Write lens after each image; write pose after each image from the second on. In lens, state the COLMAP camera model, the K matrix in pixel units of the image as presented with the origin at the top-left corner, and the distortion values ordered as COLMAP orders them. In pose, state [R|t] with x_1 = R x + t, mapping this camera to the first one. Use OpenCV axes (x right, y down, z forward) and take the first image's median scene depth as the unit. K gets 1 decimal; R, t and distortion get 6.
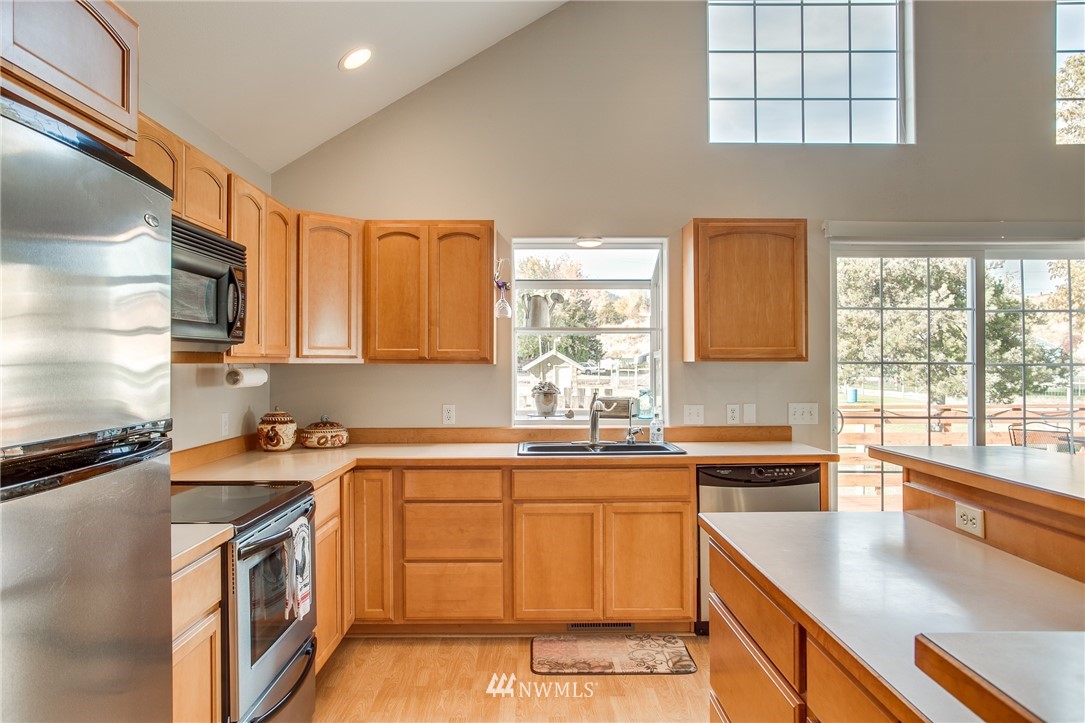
lens RADIAL K [[740.9, 0, 536.8], [0, 740.9, 354.2], [0, 0, 1]] dist [-0.000091, 0.000869]
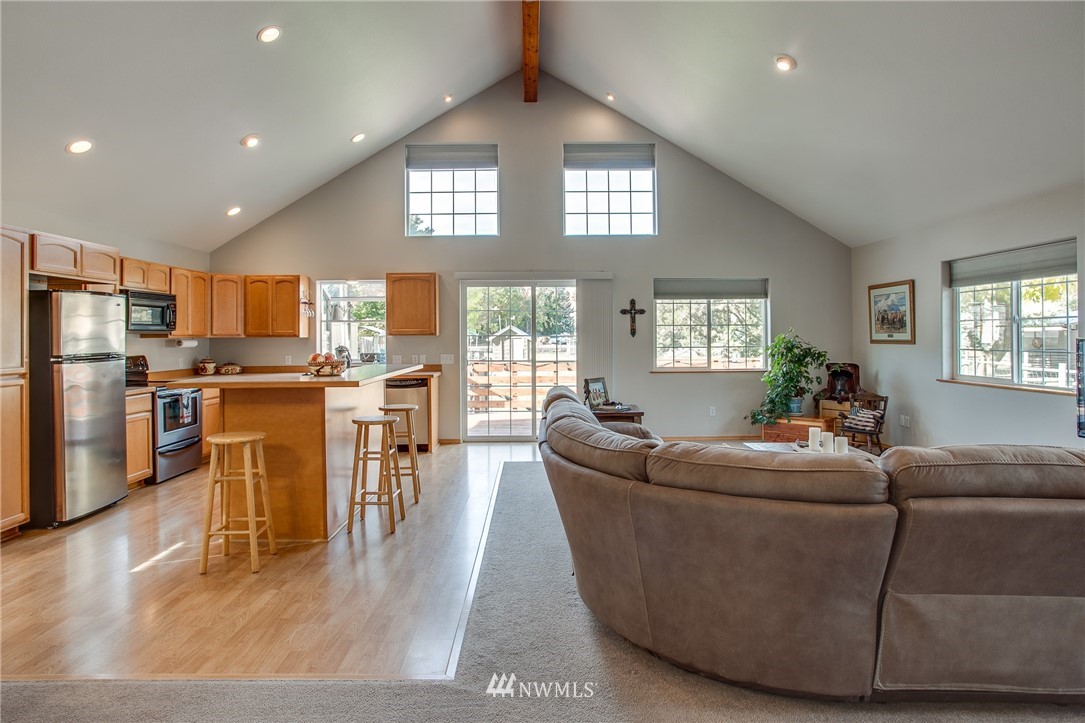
lens RADIAL K [[629.3, 0, 530.0], [0, 629.3, 324.7], [0, 0, 1]] dist [-0.002440, -0.000190]
pose [[0.999420, -0.006412, -0.033460, 0.737788], [0.006264, 0.999970, -0.004543, -0.012799], [0.033488, 0.004331, 0.999430, -0.951241]]
